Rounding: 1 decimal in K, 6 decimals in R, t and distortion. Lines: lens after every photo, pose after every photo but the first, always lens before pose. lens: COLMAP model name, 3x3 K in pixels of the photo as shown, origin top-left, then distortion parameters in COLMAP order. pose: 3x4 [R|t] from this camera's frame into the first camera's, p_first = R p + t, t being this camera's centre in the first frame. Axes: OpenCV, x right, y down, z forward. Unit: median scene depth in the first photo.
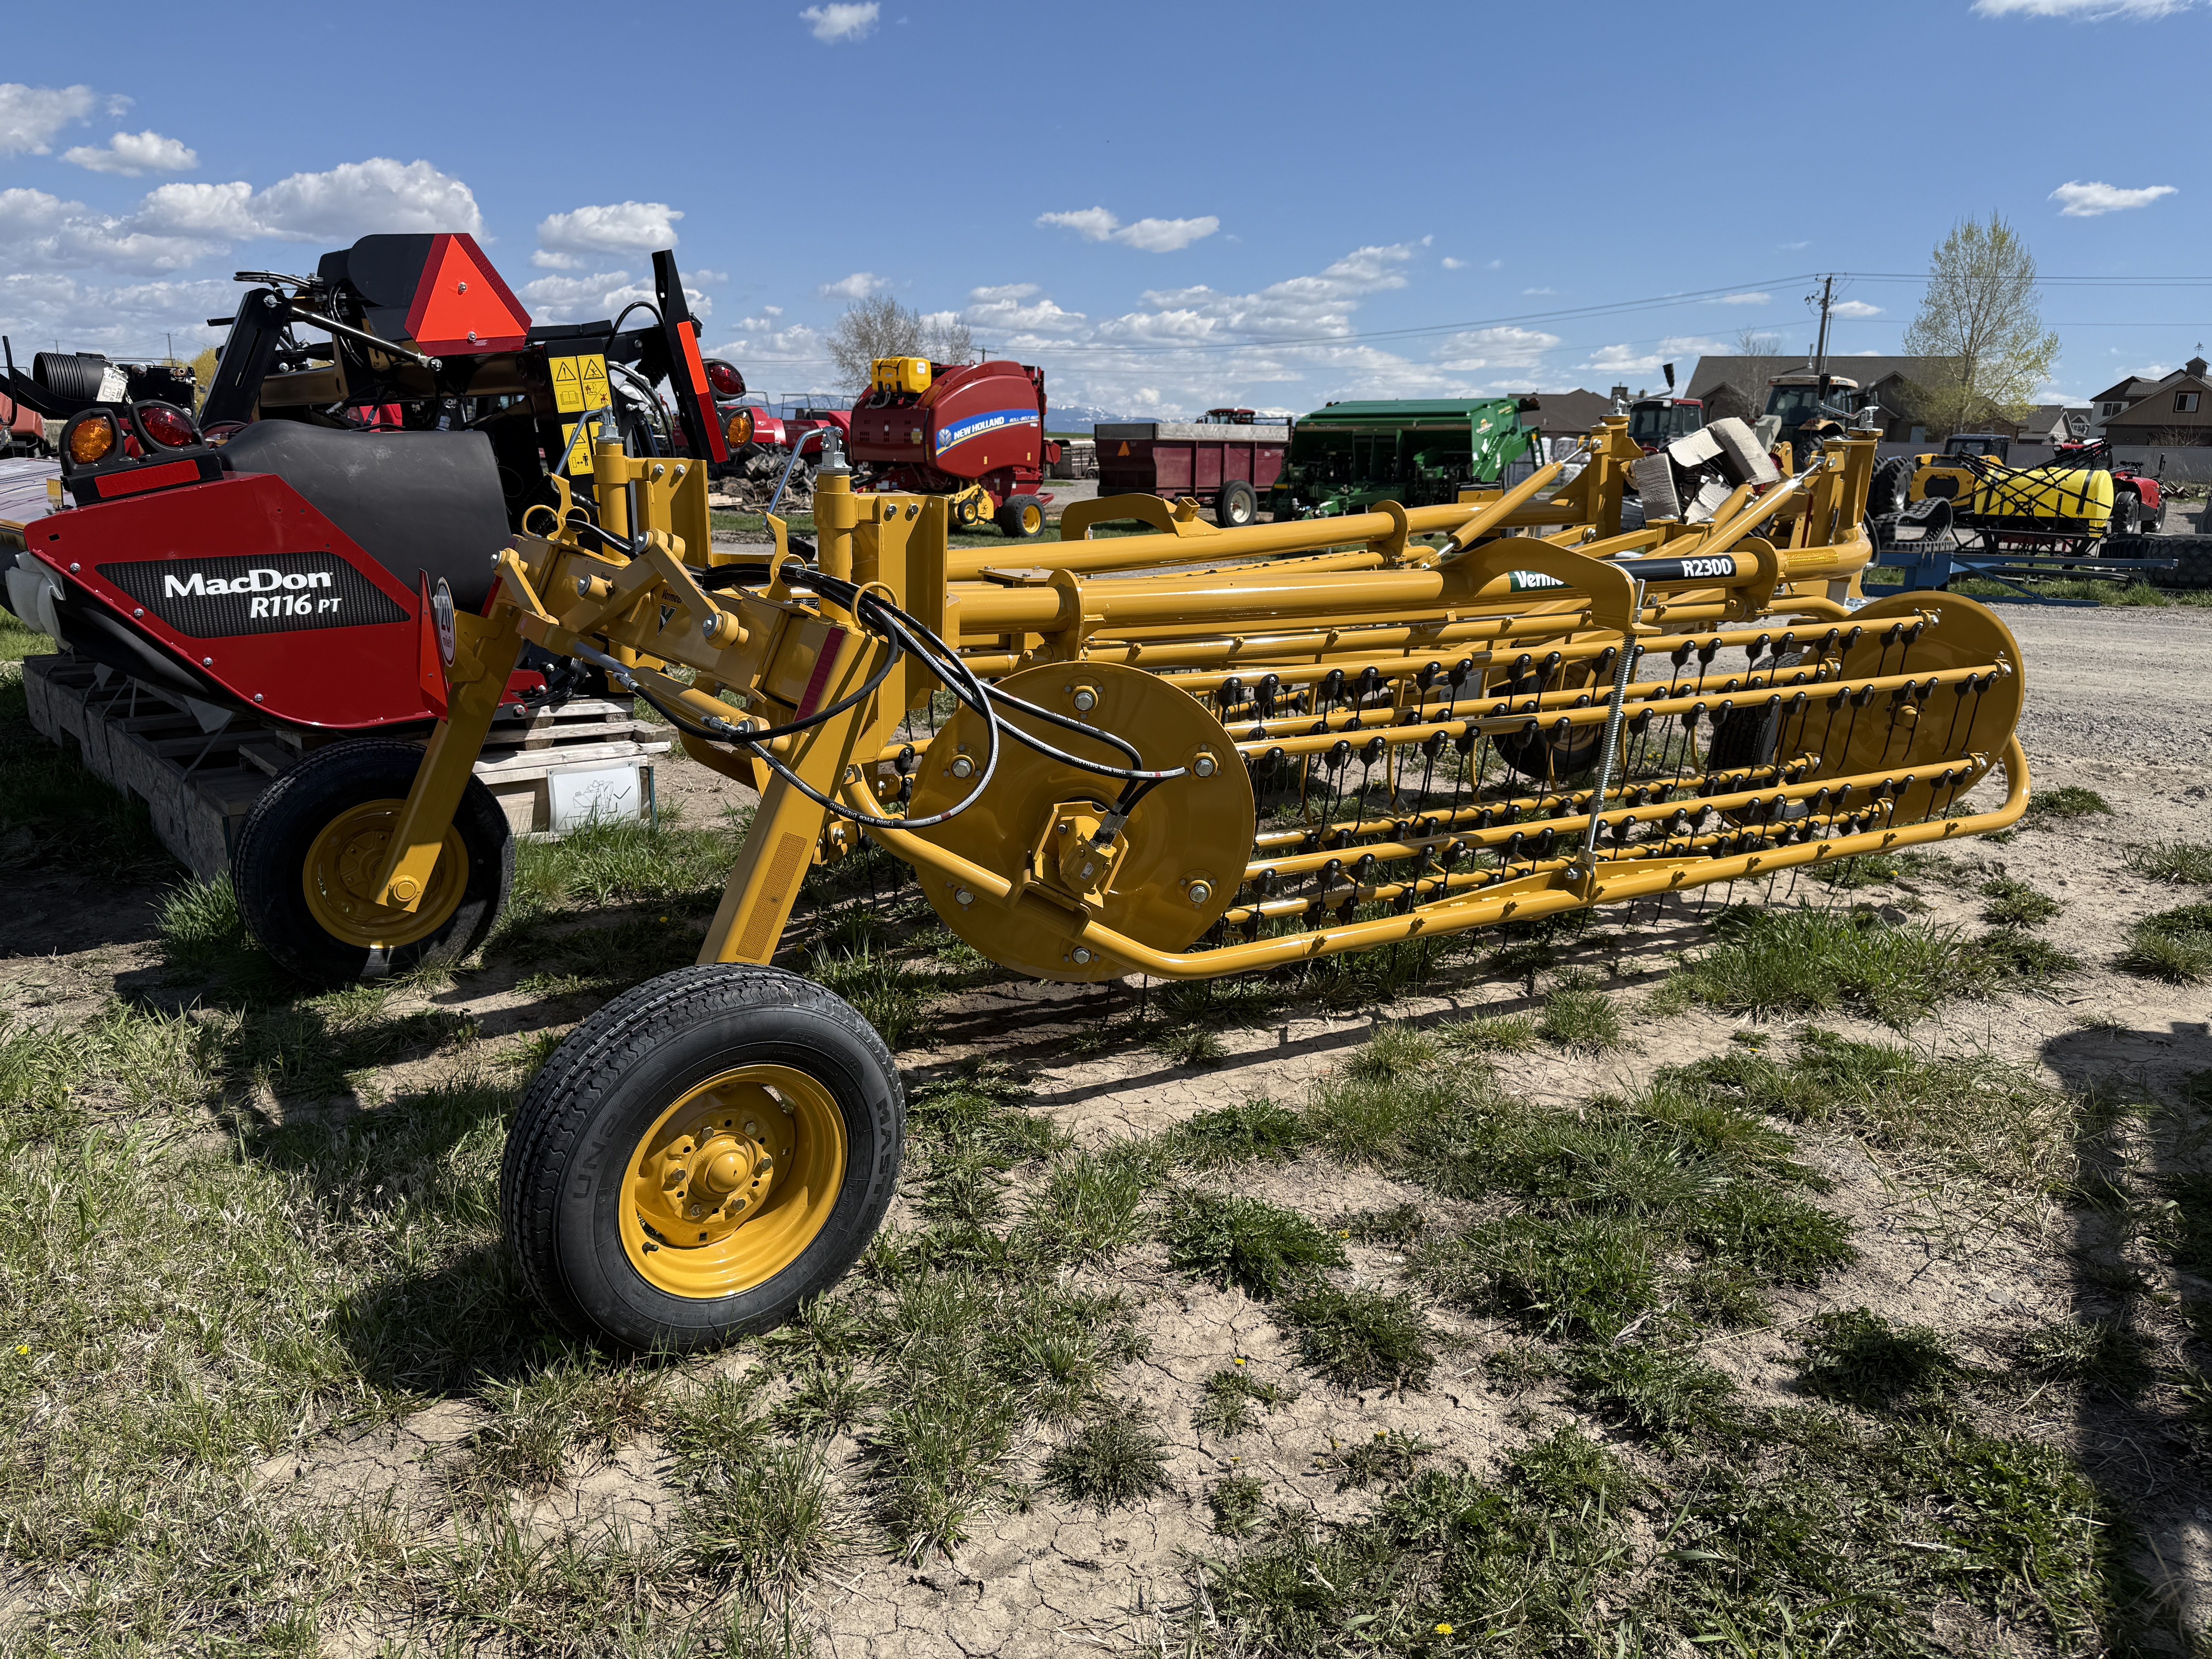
lens RADIAL K [[1548.1, 0, 1119.9], [0, 1548.1, 852.9], [0, 0, 1]] dist [0.024642, -0.036805]
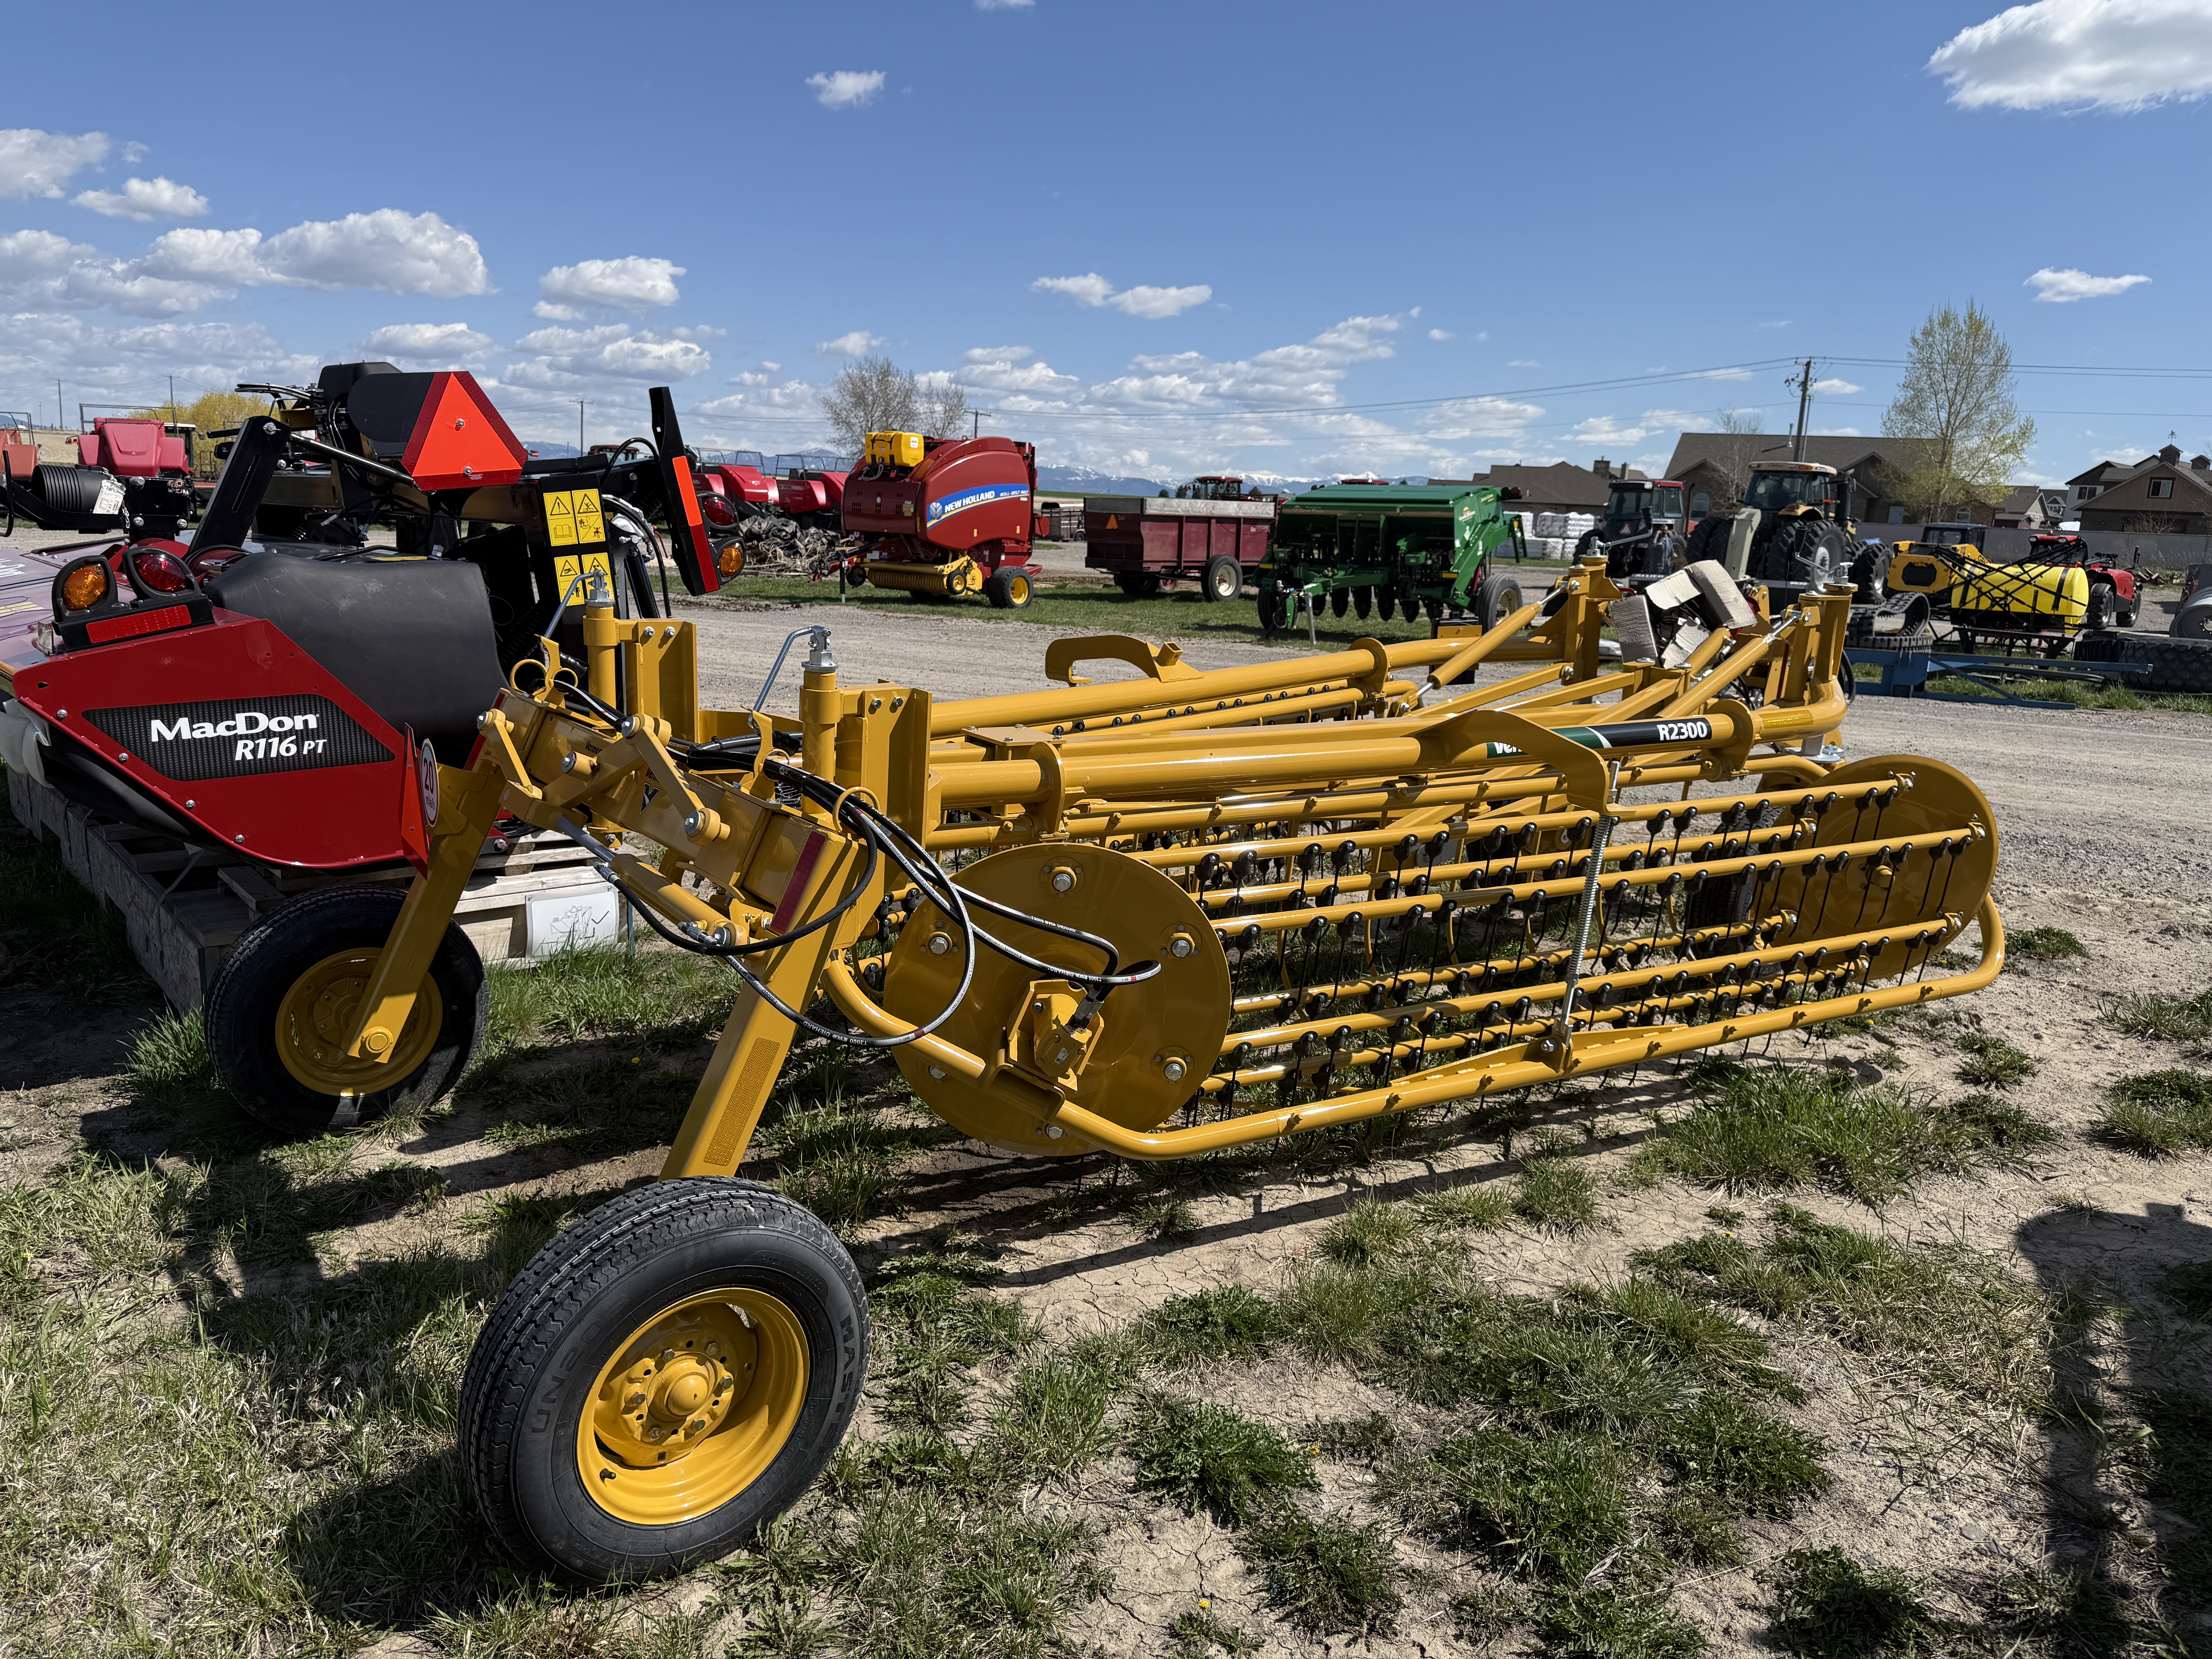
lens RADIAL K [[1548.1, 0, 1110.5], [0, 1548.1, 829.7], [0, 0, 1]] dist [0.024642, -0.036805]
pose [[0.999790, 0.019943, 0.004751, 0.002192], [-0.019682, 0.998570, -0.049710, -0.070542], [-0.005736, 0.049606, 0.998752, -0.004230]]
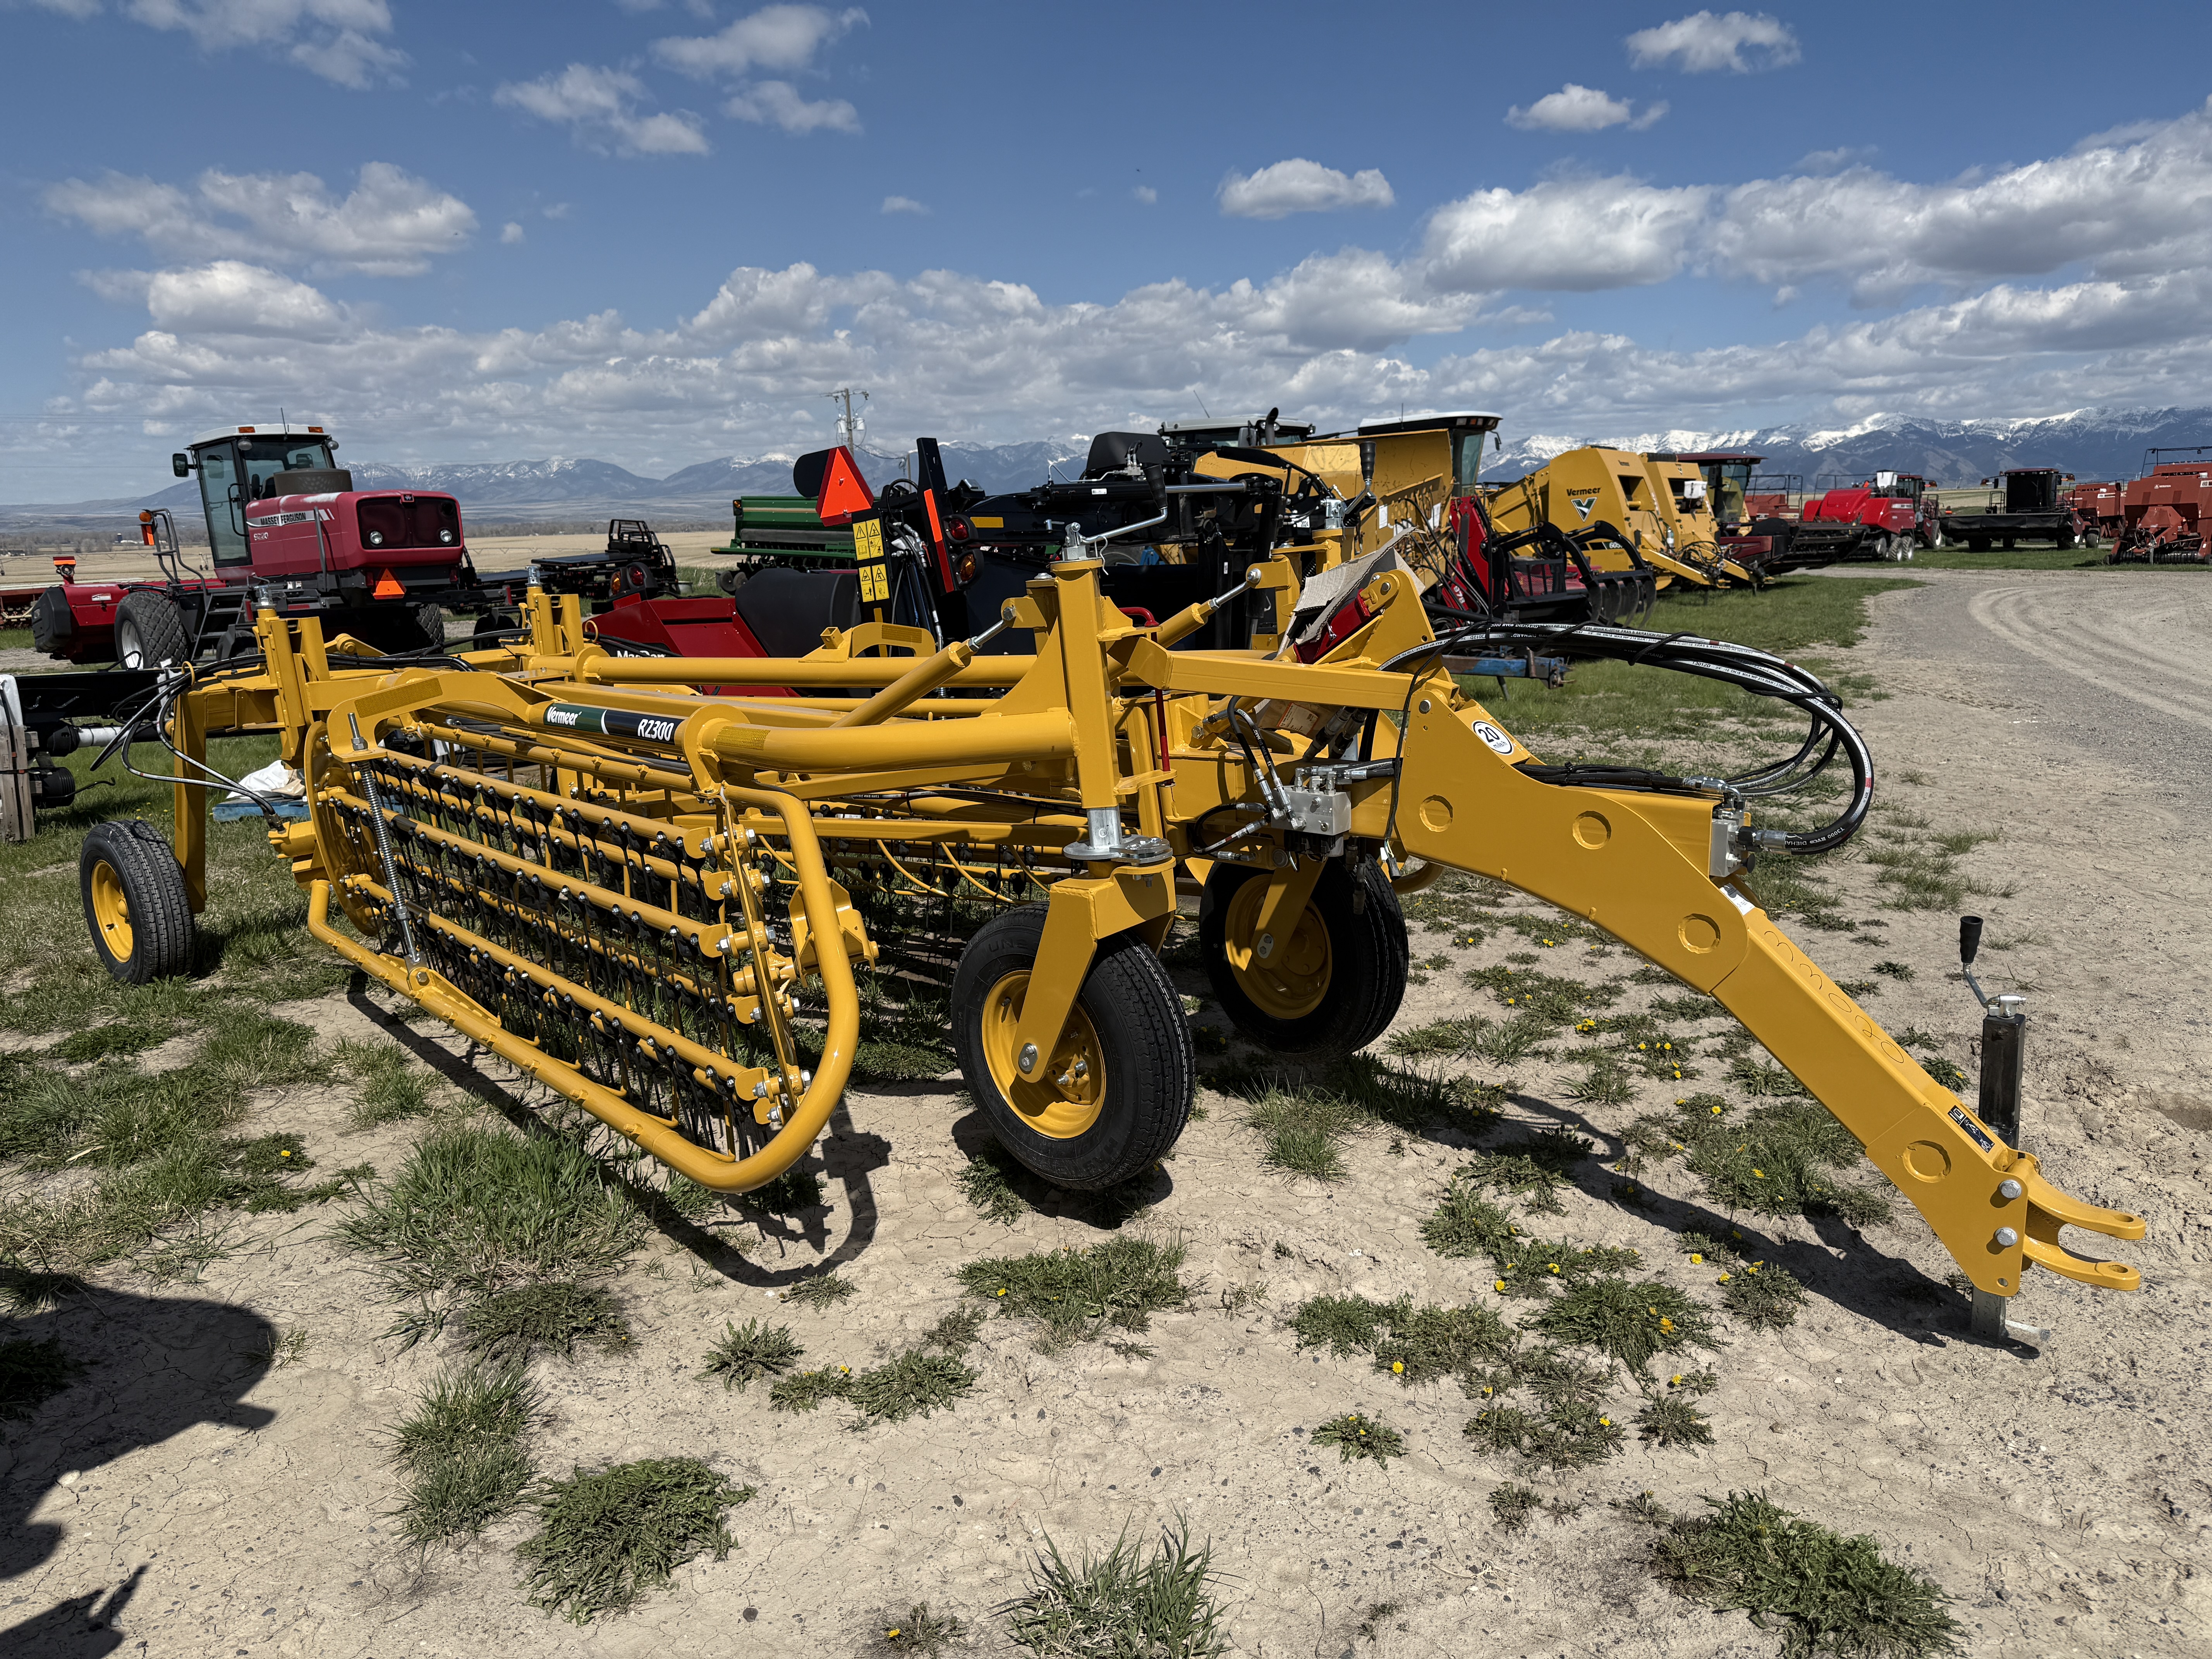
lens RADIAL K [[1548.1, 0, 1120.4], [0, 1548.1, 821.9], [0, 0, 1]] dist [0.024642, -0.036805]
pose [[0.206398, 0.156976, -0.965794, 1.463437], [-0.223863, 0.968442, 0.109565, -0.329564], [0.952515, 0.193592, 0.235026, 1.193239]]
